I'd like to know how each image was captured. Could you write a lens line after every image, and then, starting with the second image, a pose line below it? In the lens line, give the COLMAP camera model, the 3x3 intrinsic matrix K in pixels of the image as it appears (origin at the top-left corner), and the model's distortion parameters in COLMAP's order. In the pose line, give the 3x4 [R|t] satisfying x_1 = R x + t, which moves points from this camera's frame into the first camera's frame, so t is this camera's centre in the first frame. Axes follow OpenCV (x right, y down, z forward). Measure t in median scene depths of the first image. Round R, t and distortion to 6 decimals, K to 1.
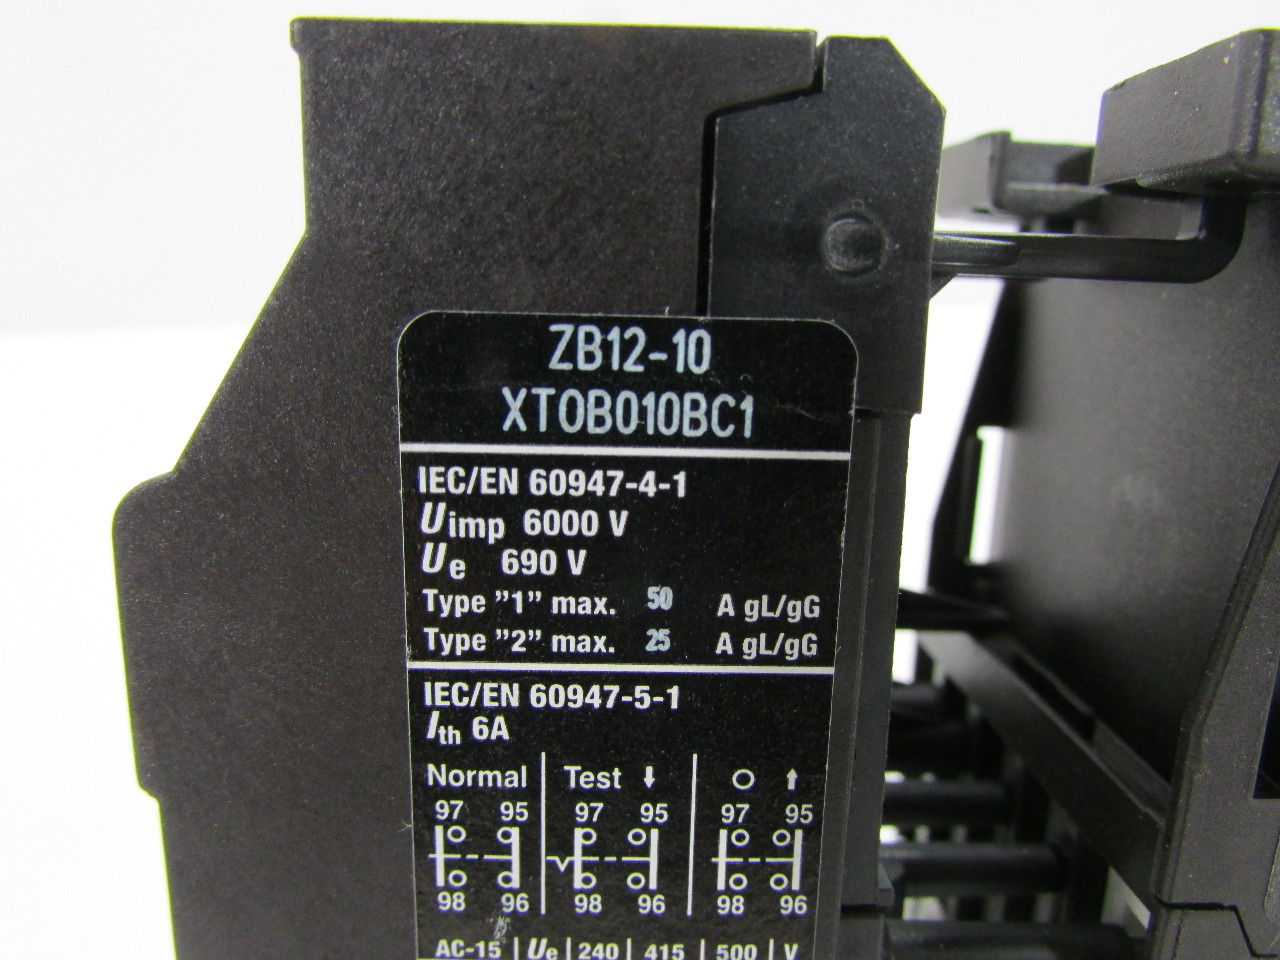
lens RADIAL K [[977.3, 0, 642.0], [0, 977.3, 486.2], [0, 0, 1]] dist [-0.032404, 0.003833]
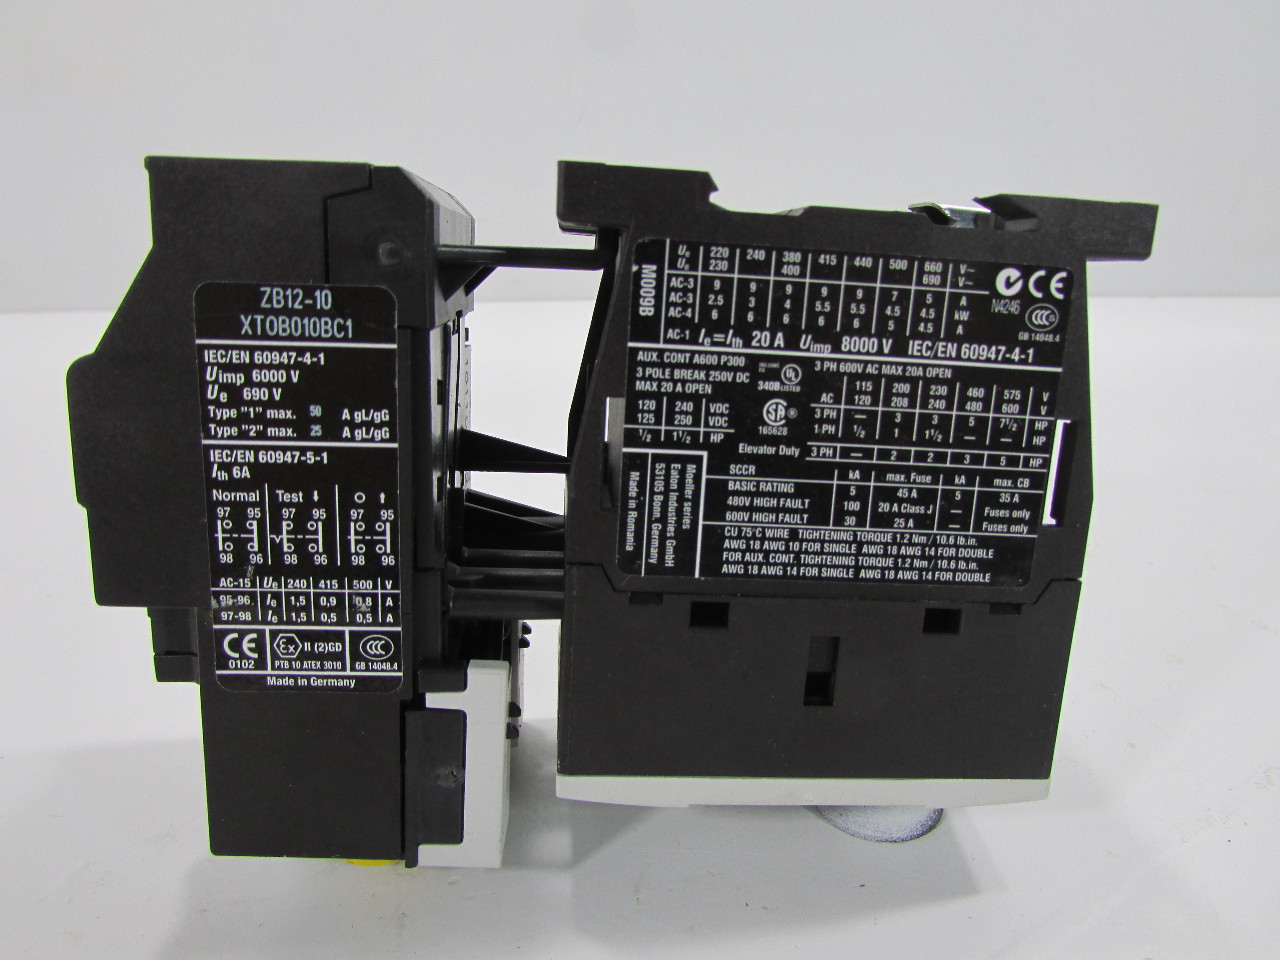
lens RADIAL K [[977.3, 0, 636.3], [0, 977.3, 477.8], [0, 0, 1]] dist [-0.032404, 0.003833]
pose [[0.999032, -0.000033, 0.044000, 0.648887], [-0.000010, 1.000000, 0.000977, 0.263963], [-0.044000, -0.000976, 0.999031, -1.248176]]
